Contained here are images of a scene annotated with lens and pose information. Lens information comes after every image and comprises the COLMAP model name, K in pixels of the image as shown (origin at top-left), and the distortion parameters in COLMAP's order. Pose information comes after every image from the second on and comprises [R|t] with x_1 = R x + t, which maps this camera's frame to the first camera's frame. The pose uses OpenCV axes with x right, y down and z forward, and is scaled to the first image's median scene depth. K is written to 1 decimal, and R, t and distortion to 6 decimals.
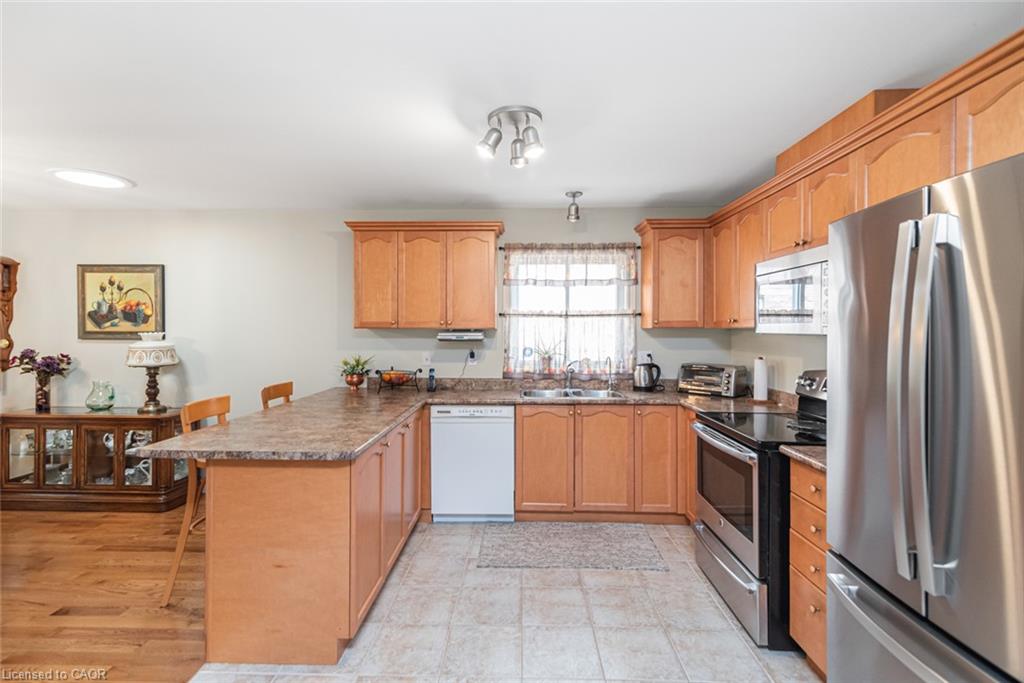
lens RADIAL K [[472.0, 0, 502.4], [0, 472.0, 332.2], [0, 0, 1]] dist [0.014474, -0.001313]
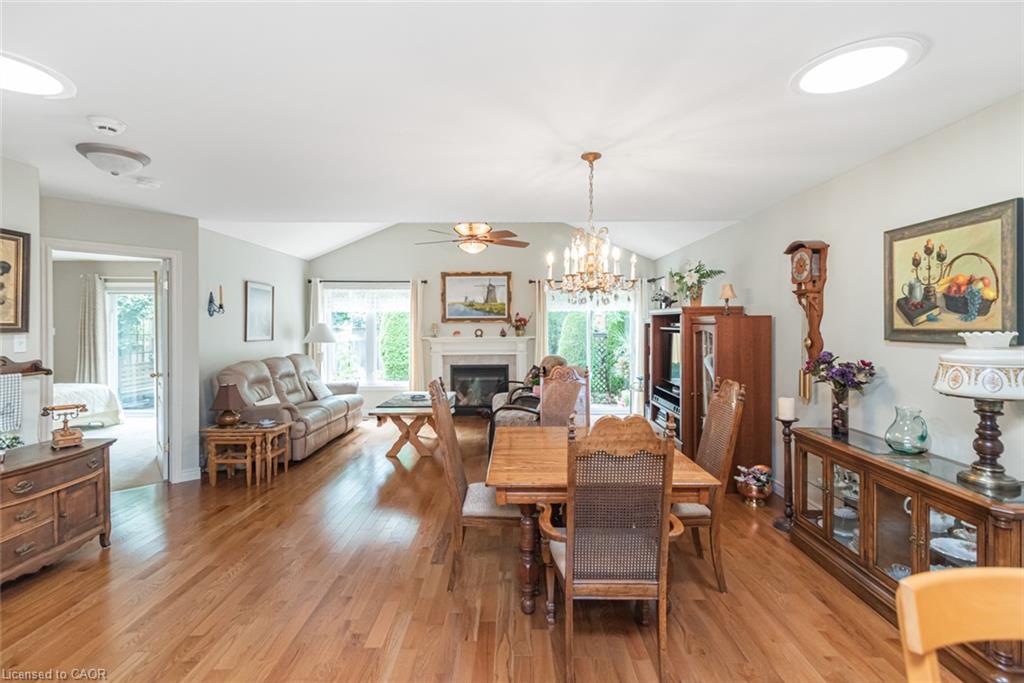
lens RADIAL K [[472.0, 0, 515.0], [0, 472.0, 328.5], [0, 0, 1]] dist [0.014474, -0.001313]
pose [[0.039817, 0.002651, -0.999203, -0.228342], [-0.004079, 0.999989, 0.002490, -0.002367], [0.999199, 0.003977, 0.039827, 0.446920]]
